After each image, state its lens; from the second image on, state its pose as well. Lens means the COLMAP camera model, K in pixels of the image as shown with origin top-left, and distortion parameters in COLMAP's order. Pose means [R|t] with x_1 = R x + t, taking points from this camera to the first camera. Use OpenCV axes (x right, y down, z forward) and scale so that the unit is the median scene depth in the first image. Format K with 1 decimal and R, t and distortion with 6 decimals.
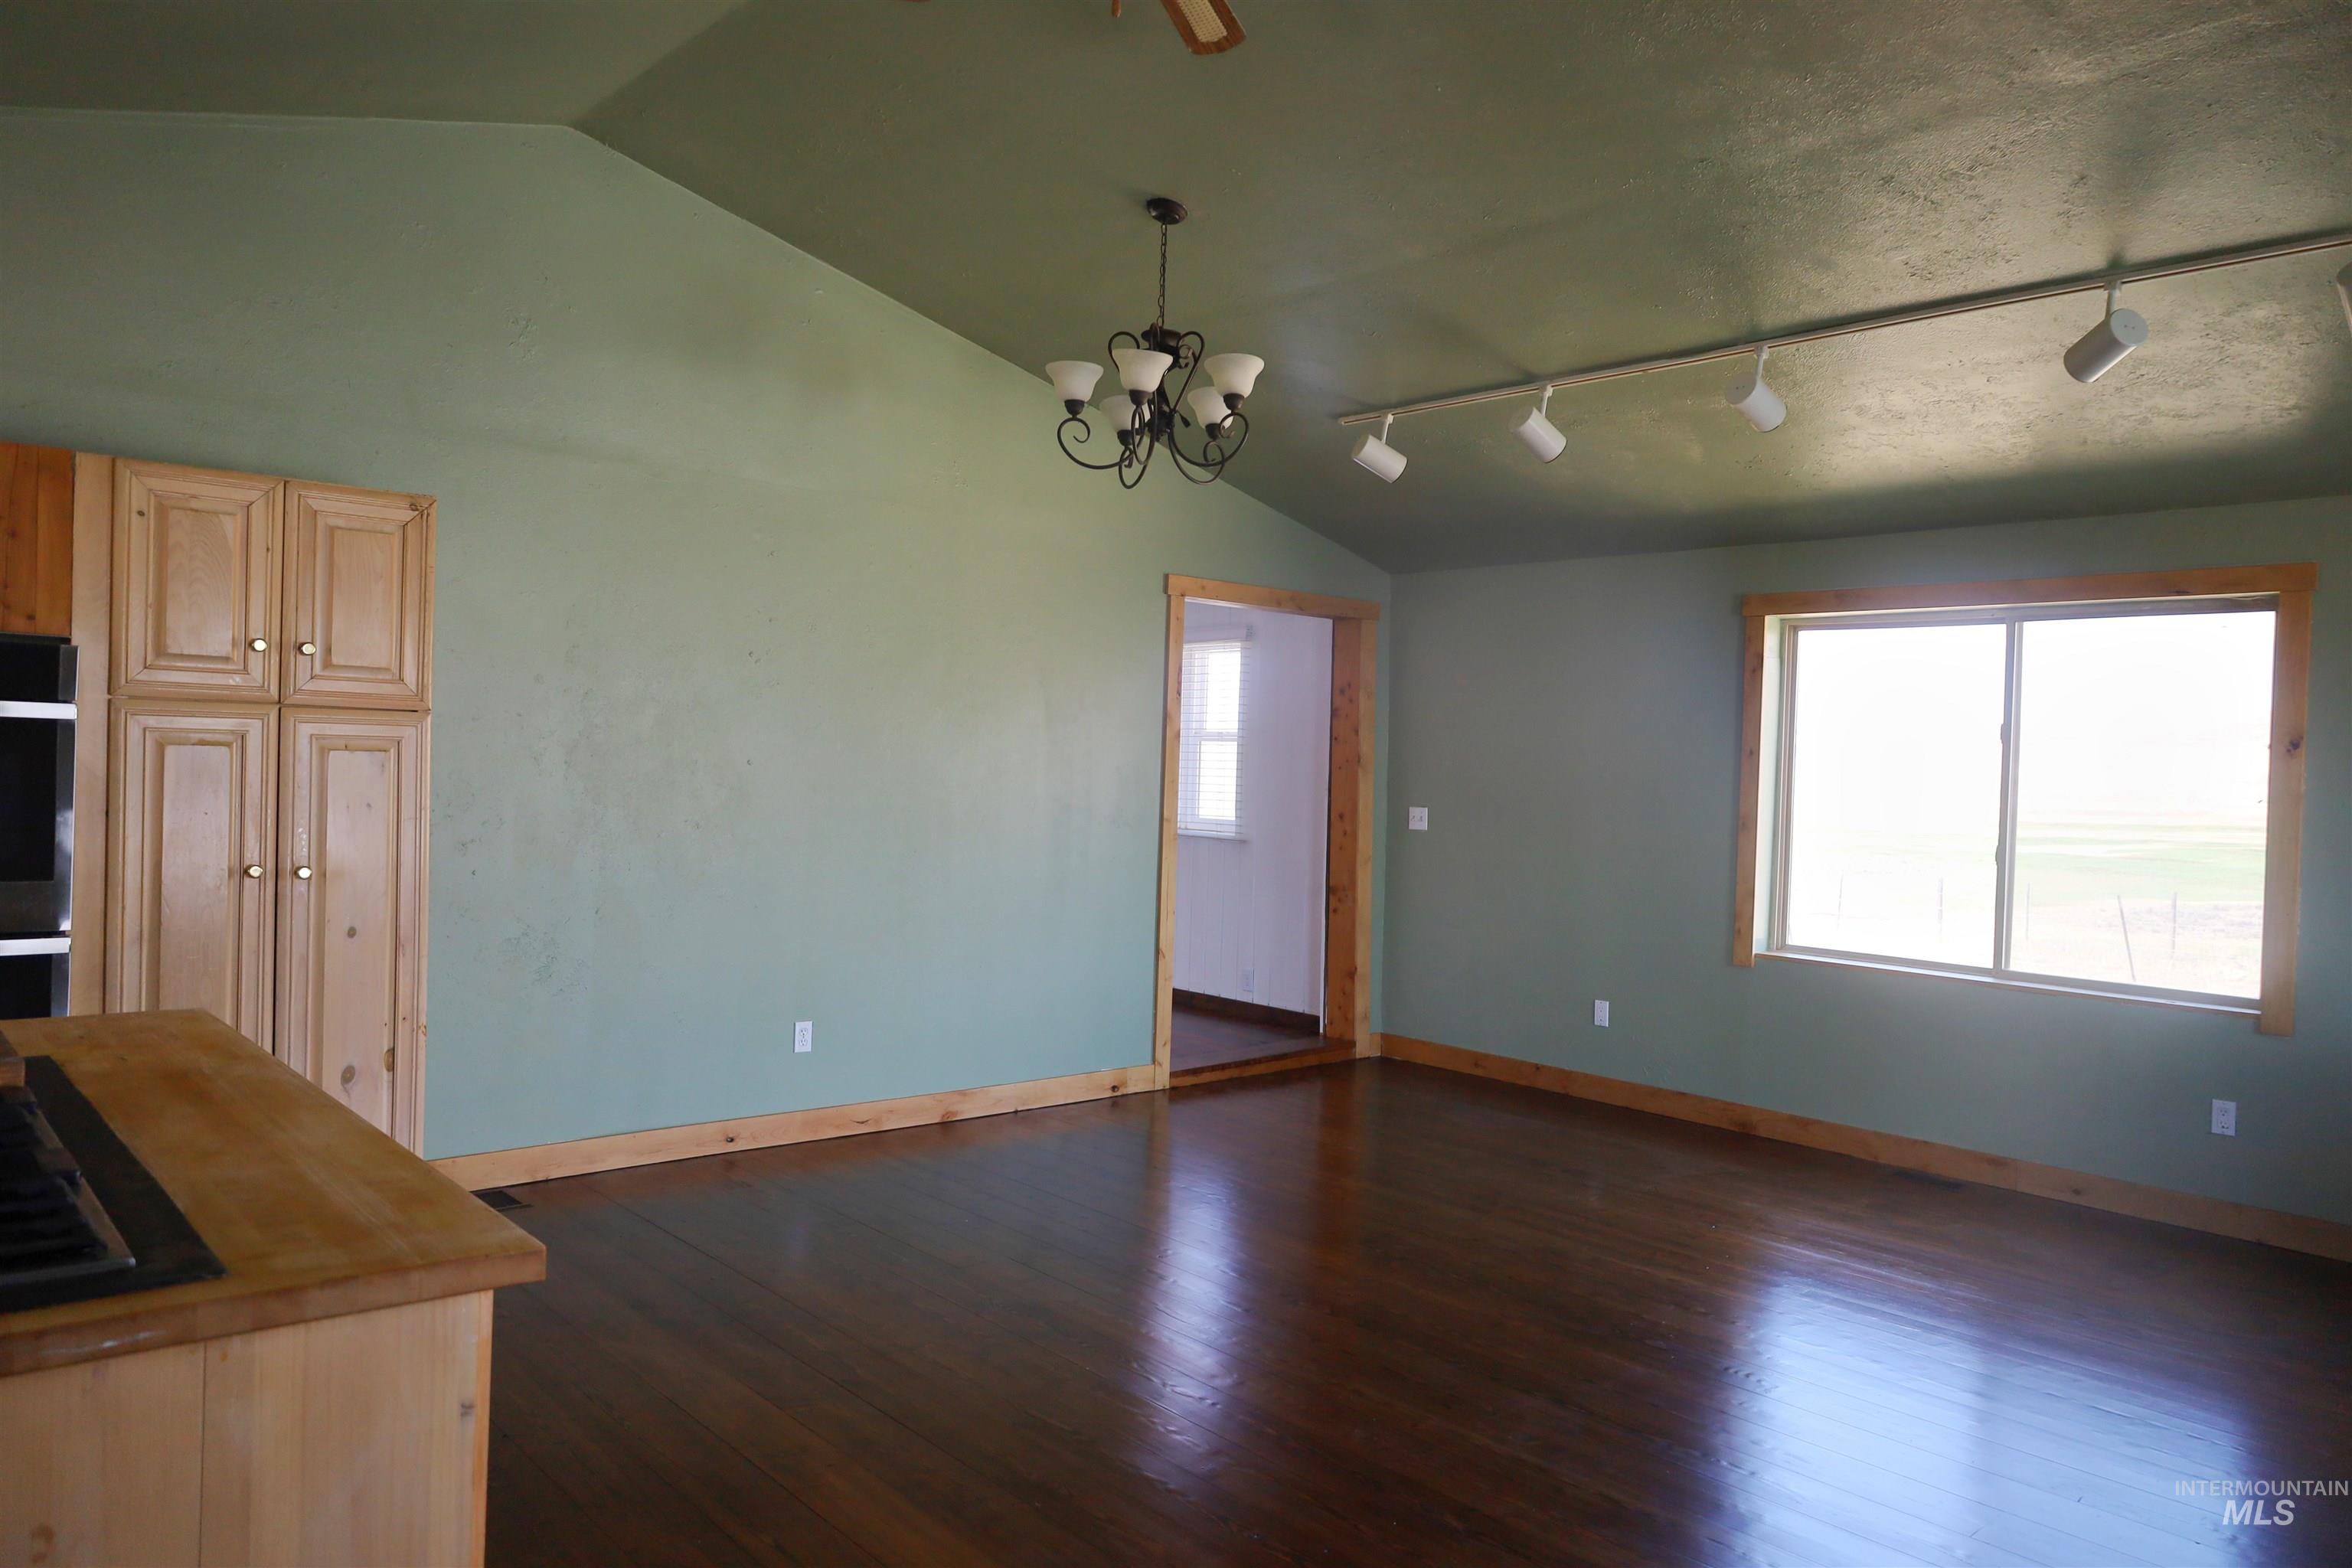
lens RADIAL K [[1585.7, 0, 1178.5], [0, 1585.7, 777.9], [0, 0, 1]] dist [-0.011792, 0.003119]
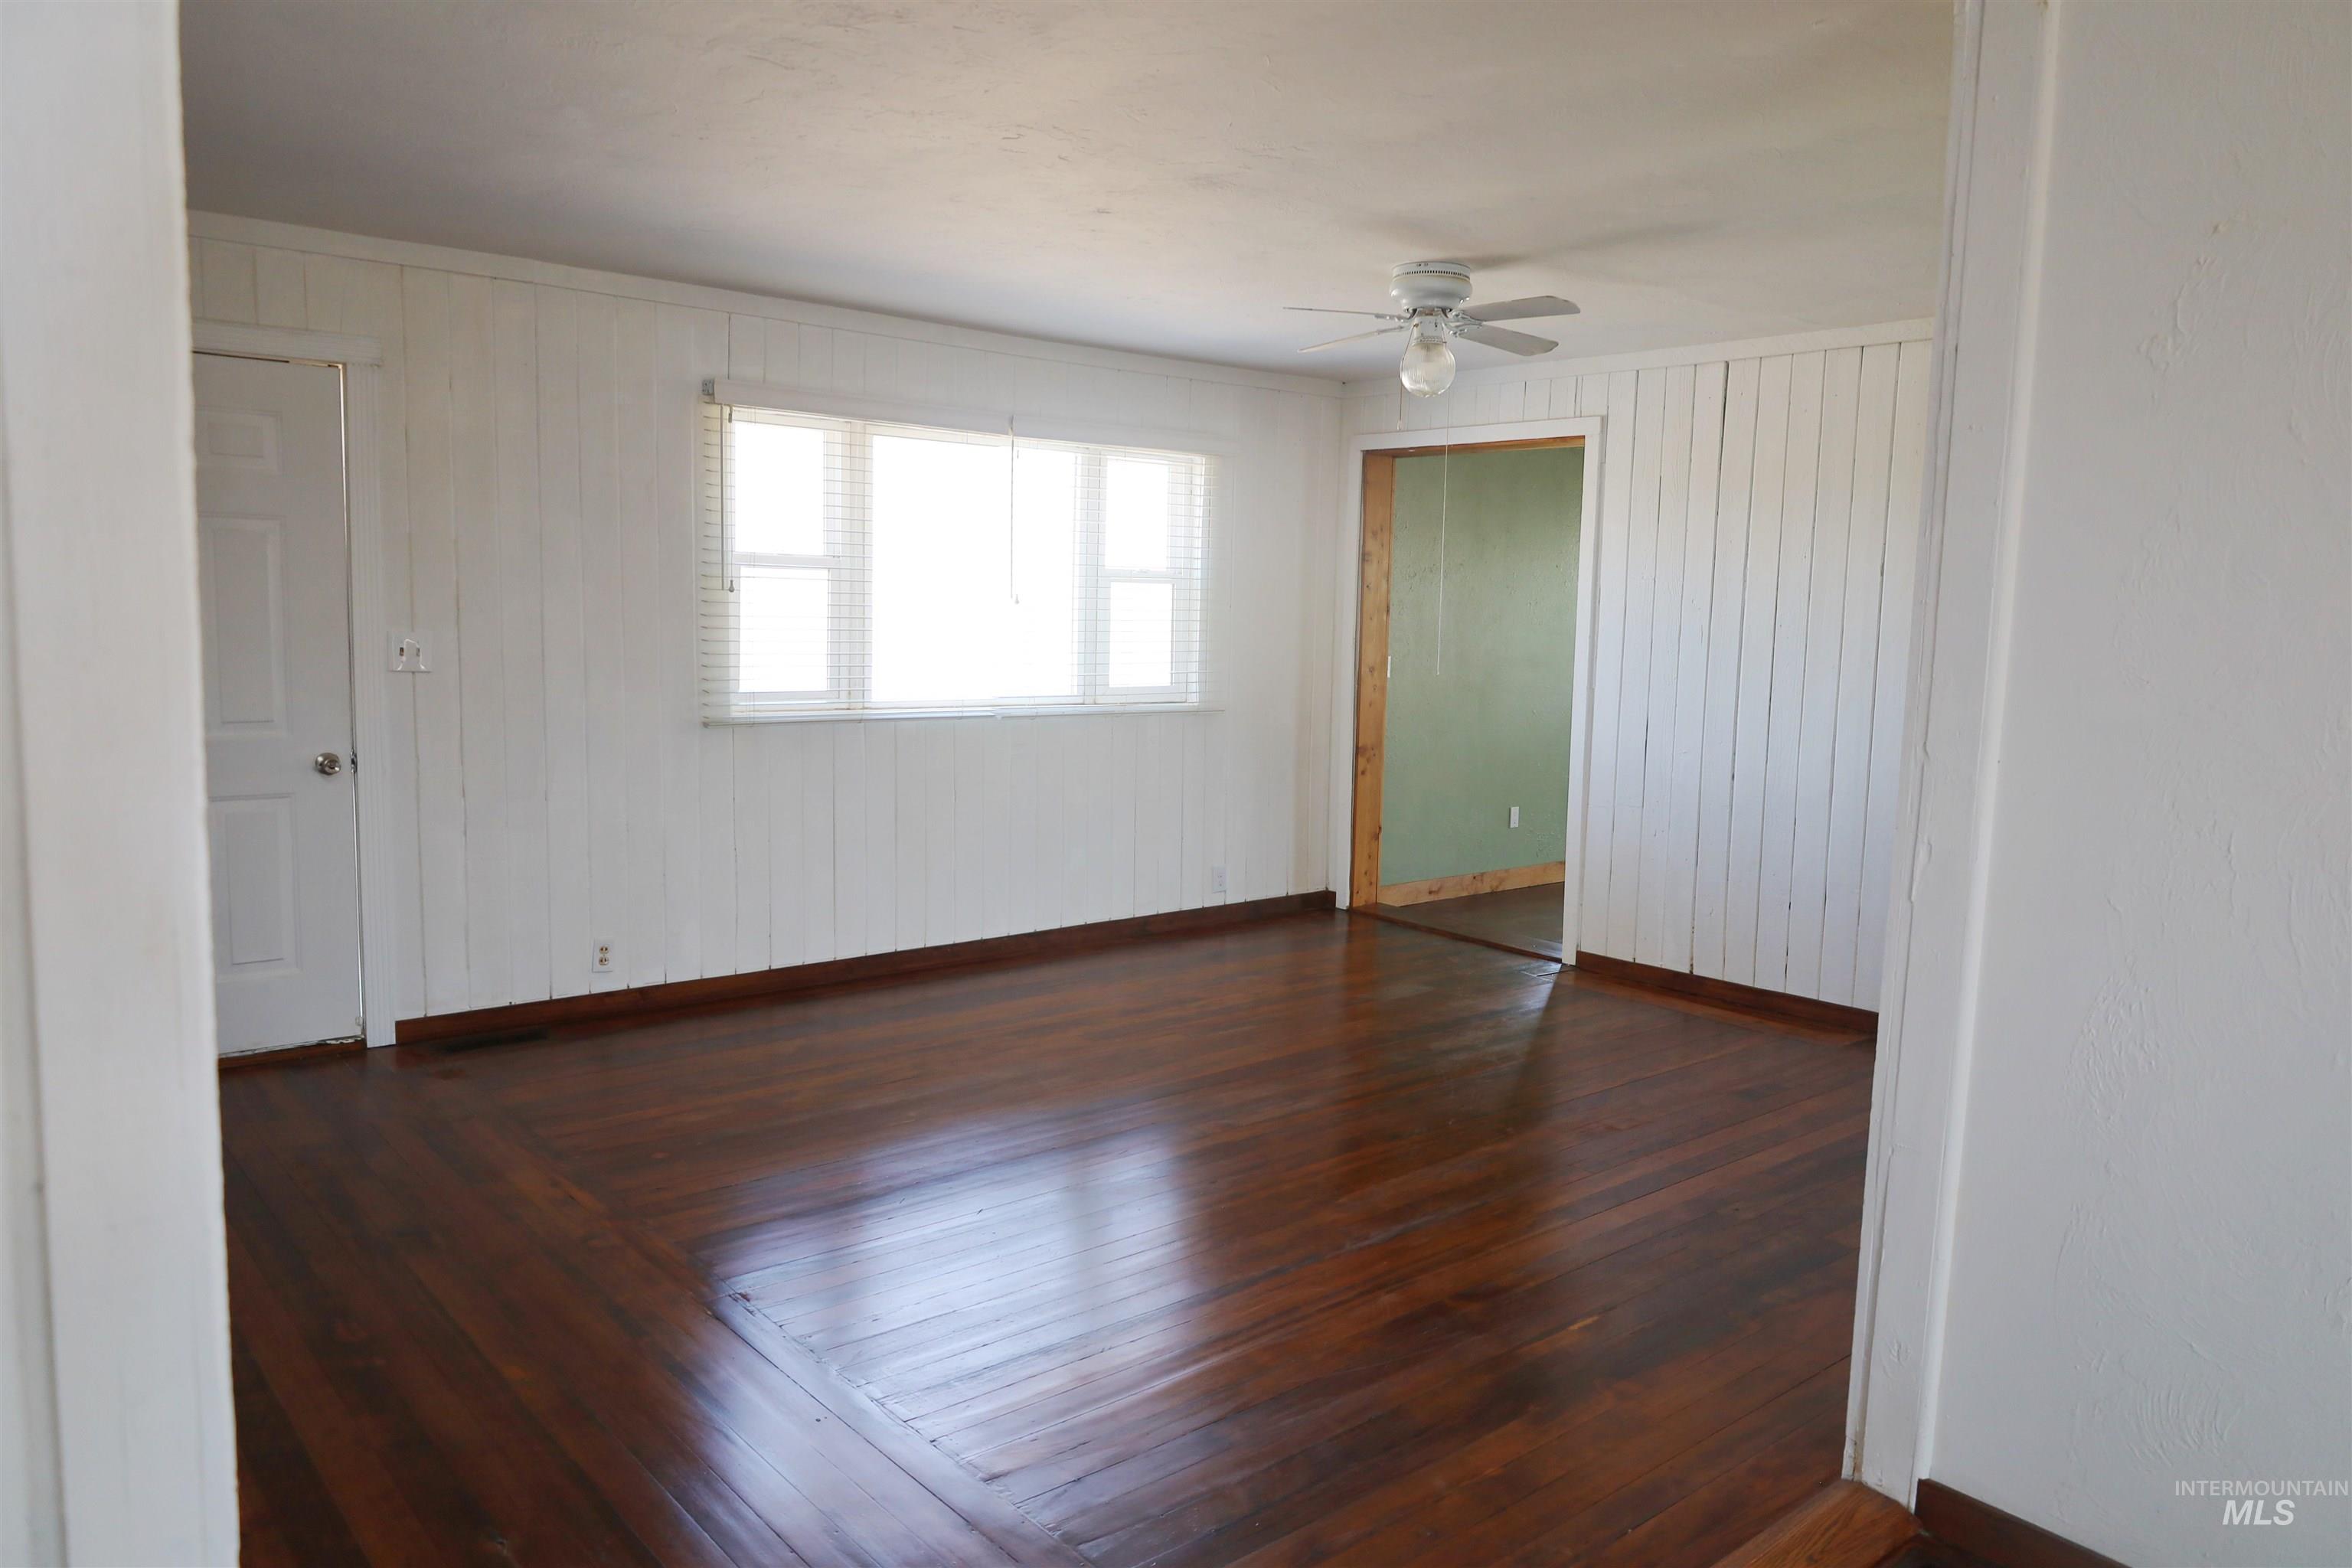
lens RADIAL K [[1585.7, 0, 1177.8], [0, 1585.7, 774.6], [0, 0, 1]] dist [-0.011792, 0.003119]
pose [[0.009614, -0.155968, 0.987715, -0.811756], [-0.022201, 0.987484, 0.156148, -0.056738], [-0.999707, -0.023430, 0.006031, 1.094451]]
